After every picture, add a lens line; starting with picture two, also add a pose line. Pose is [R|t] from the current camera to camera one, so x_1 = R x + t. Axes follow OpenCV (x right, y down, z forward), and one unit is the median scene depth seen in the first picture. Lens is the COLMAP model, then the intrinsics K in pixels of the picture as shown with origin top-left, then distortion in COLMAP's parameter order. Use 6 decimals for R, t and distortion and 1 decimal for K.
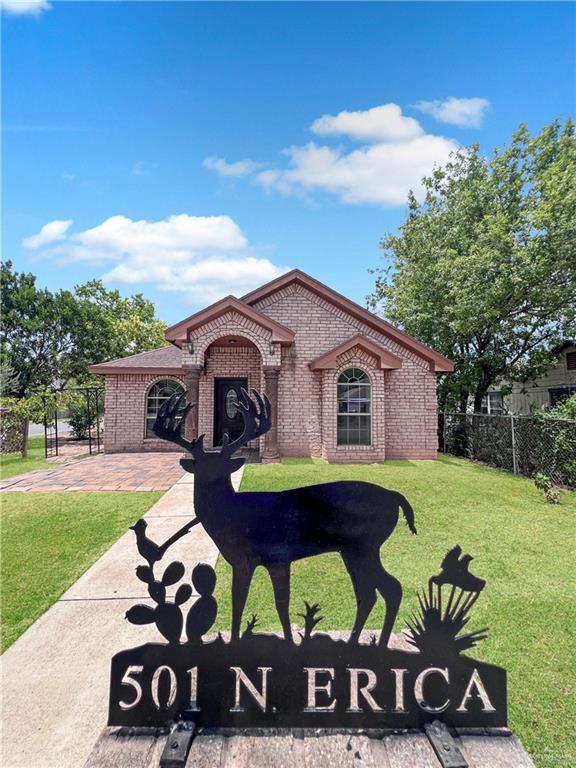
lens RADIAL K [[307.0, 0, 288.2], [0, 307.0, 383.3], [0, 0, 1]] dist [-0.001496, -0.000033]
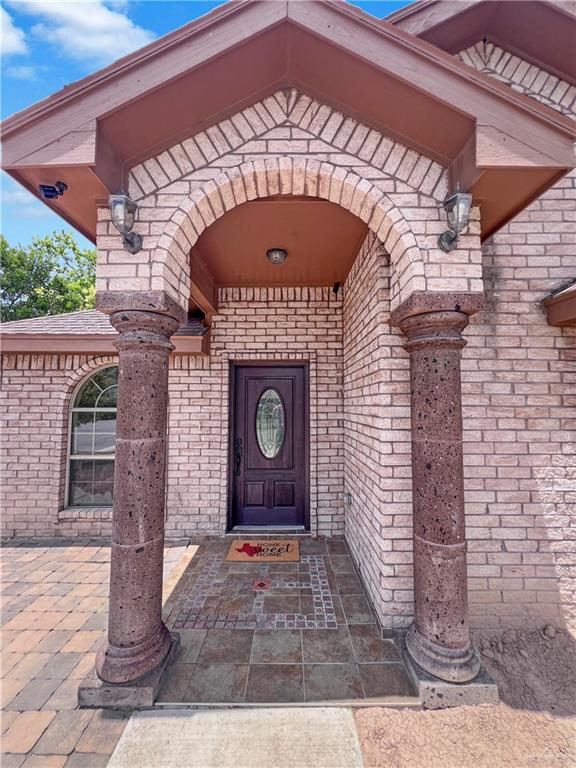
lens RADIAL K [[307.0, 0, 288.0], [0, 307.0, 385.9], [0, 0, 1]] dist [-0.001496, -0.000033]
pose [[0.997404, -0.003205, -0.071942, -0.163409], [0.003600, 0.999979, 0.005366, 0.016028], [0.071923, -0.005611, 0.997394, 0.734392]]
